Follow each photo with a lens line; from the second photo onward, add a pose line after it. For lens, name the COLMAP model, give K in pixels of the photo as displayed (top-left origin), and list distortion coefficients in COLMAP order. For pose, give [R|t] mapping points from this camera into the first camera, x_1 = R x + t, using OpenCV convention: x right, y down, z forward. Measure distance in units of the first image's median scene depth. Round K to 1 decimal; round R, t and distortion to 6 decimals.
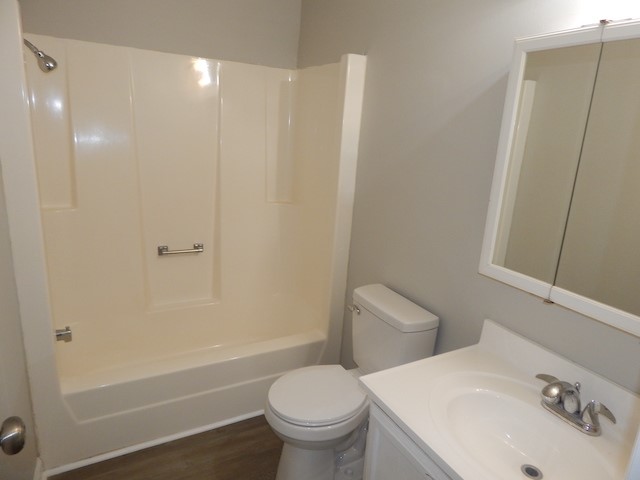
lens RADIAL K [[420.1, 0, 320.9], [0, 420.1, 239.5], [0, 0, 1]] dist [-0.000108, -0.001102]
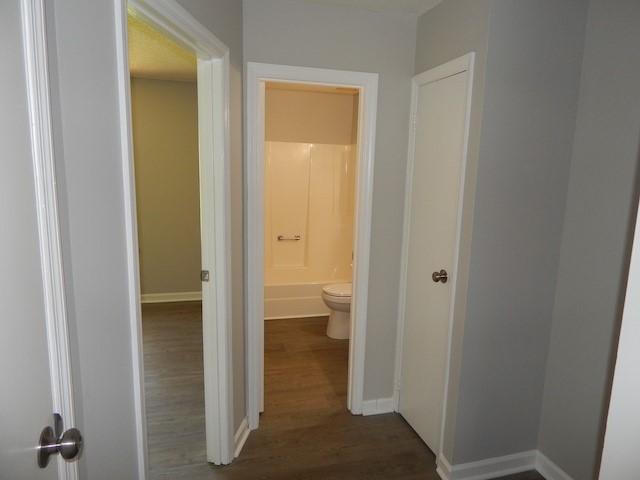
lens RADIAL K [[420.1, 0, 319.0], [0, 420.1, 240.5], [0, 0, 1]] dist [-0.000108, -0.001102]
pose [[0.978281, -0.000305, -0.207285, 0.198129], [-0.023222, 0.993543, -0.111058, 0.239493], [0.205980, 0.113459, 0.971956, -0.823984]]
